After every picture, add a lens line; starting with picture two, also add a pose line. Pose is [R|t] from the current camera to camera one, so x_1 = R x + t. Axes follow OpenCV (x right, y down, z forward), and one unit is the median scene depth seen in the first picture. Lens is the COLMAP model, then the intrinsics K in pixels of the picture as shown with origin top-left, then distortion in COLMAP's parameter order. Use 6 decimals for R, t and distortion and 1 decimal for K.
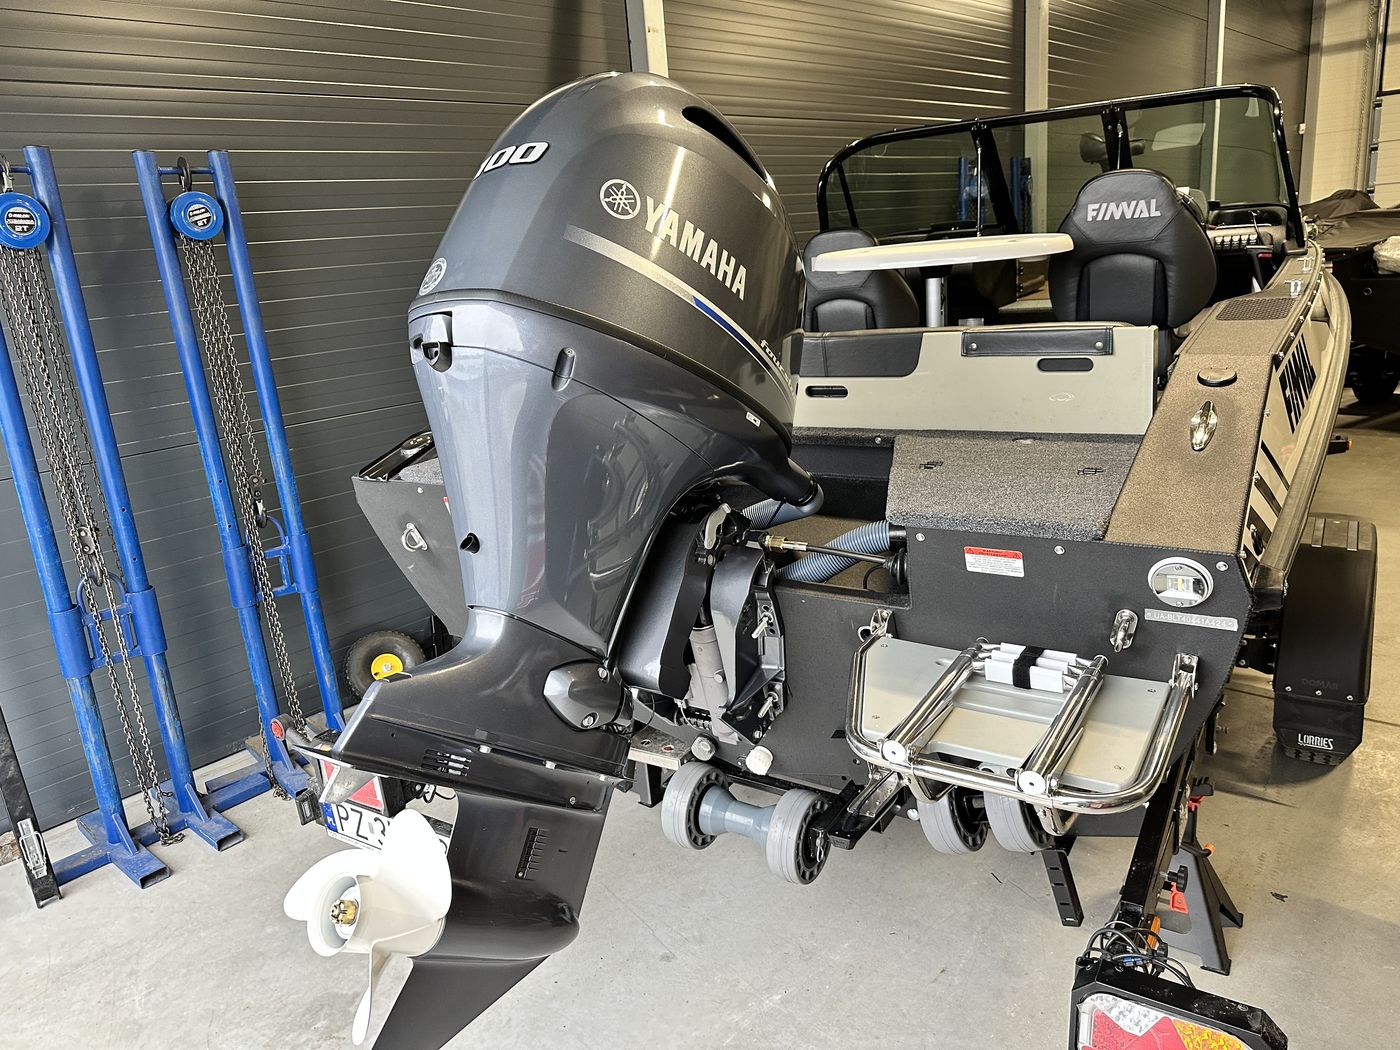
lens RADIAL K [[978.7, 0, 707.1], [0, 978.7, 527.5], [0, 0, 1]] dist [0.029253, -0.031991]
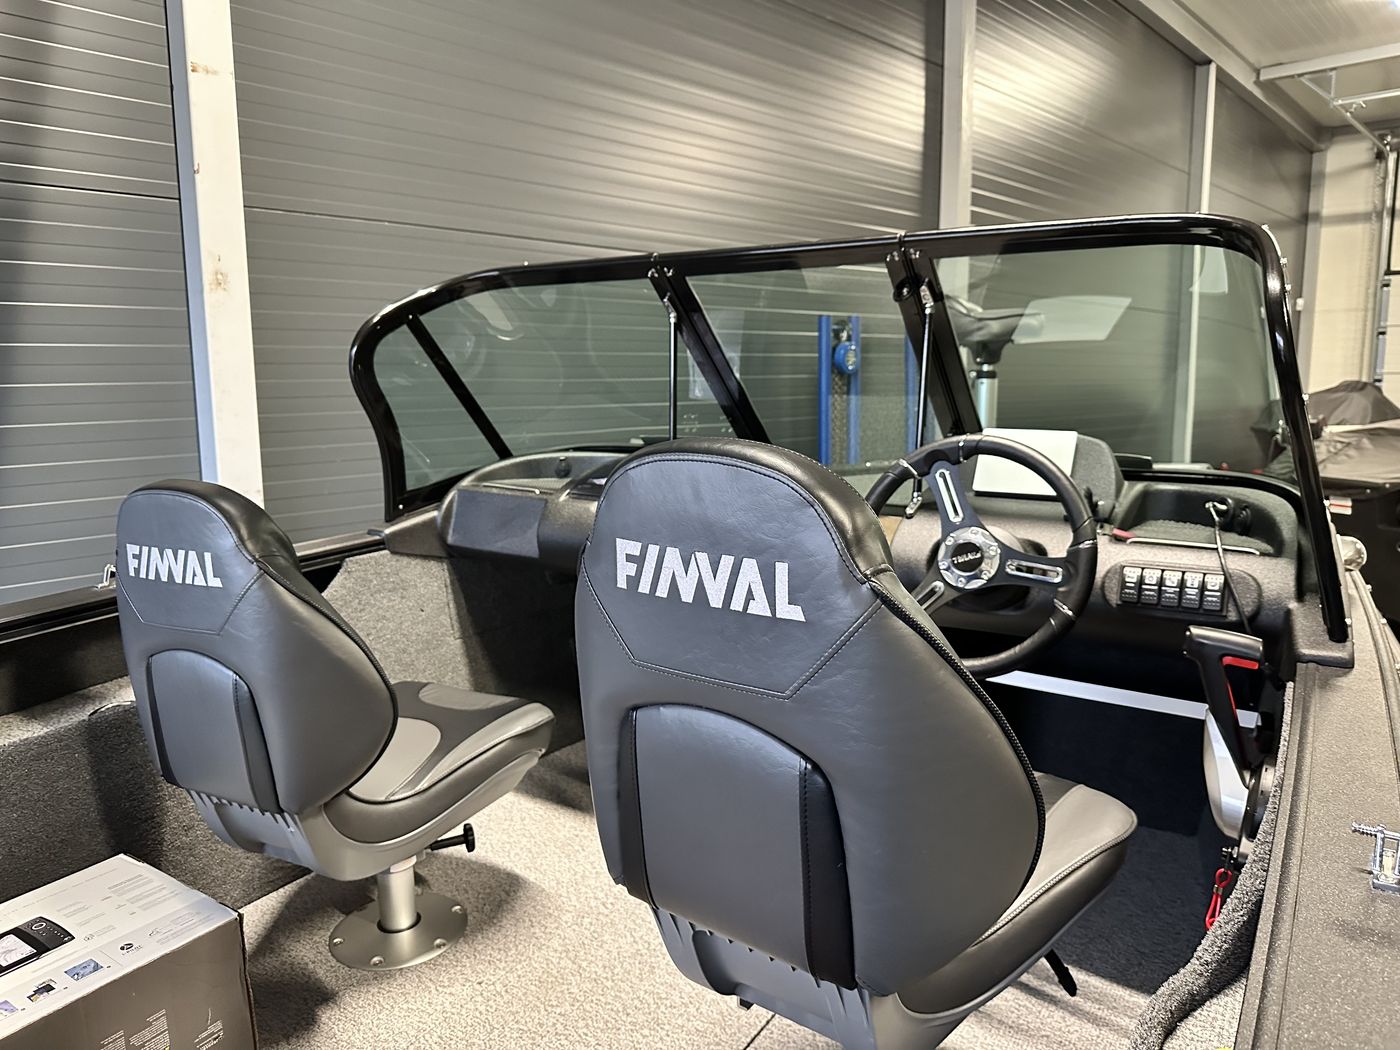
lens RADIAL K [[978.7, 0, 707.1], [0, 978.7, 527.5], [0, 0, 1]] dist [0.029253, -0.031991]
pose [[0.997053, 0.073419, -0.022242, 0.357456], [-0.075639, 0.989221, -0.125382, -0.250593], [0.012797, 0.126695, 0.991859, 0.600385]]
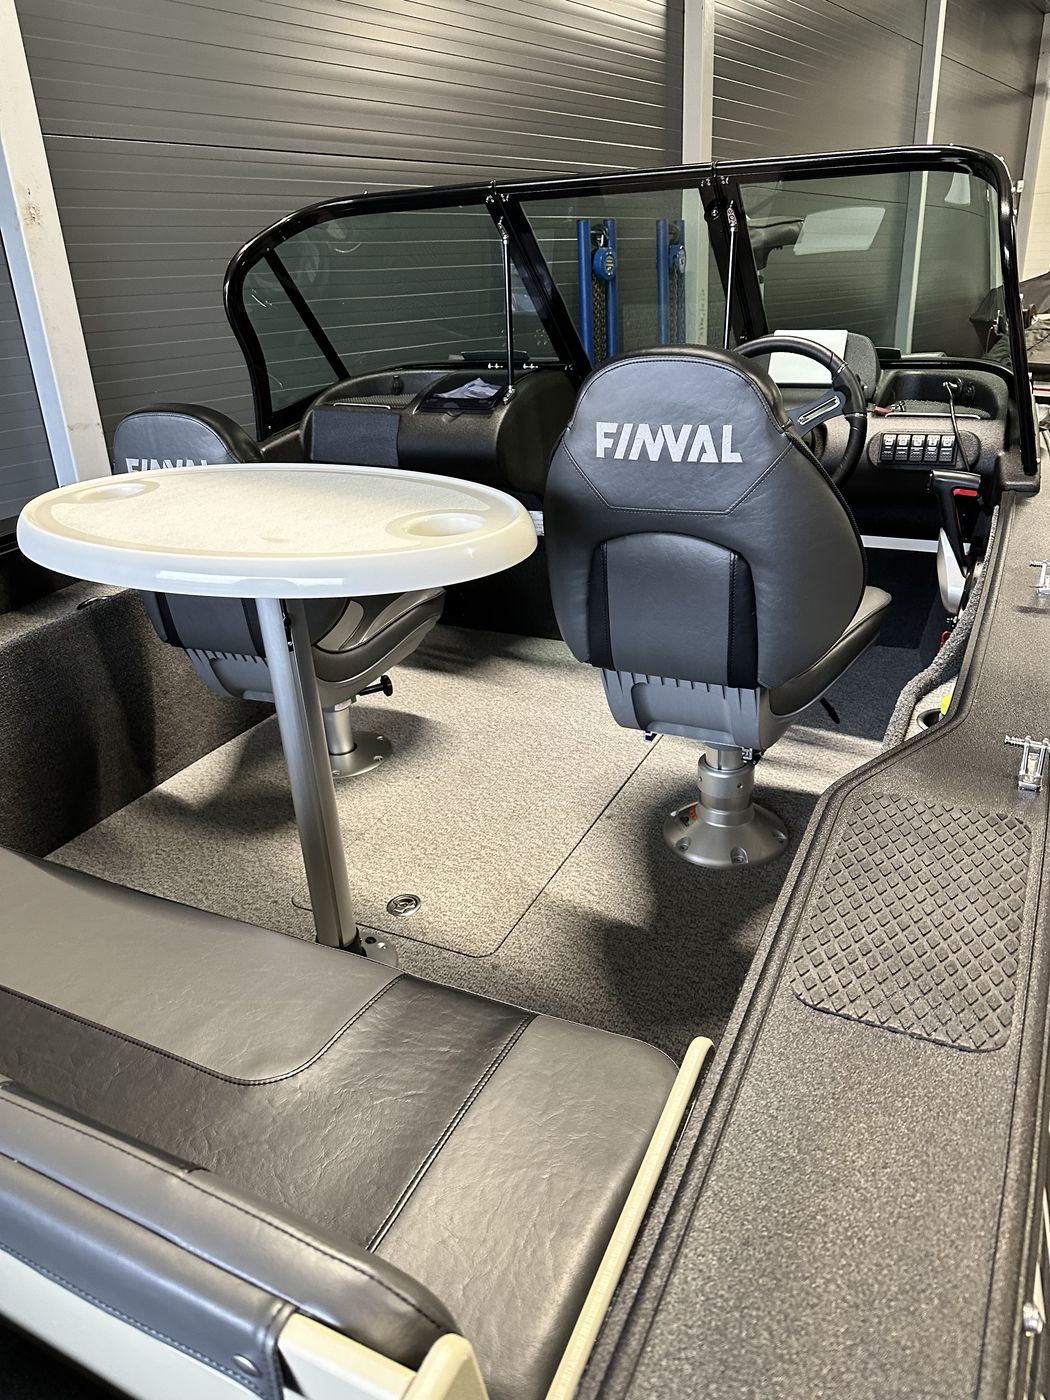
lens RADIAL K [[978.5, 0, 525.0], [0, 978.5, 700.0], [0, 0, 1]] dist [0.059417, -0.063463]
pose [[0.994196, -0.007958, 0.107290, 0.258003], [-0.005226, 0.992510, 0.122049, -0.216432], [-0.107457, -0.121901, 0.986708, 0.460063]]
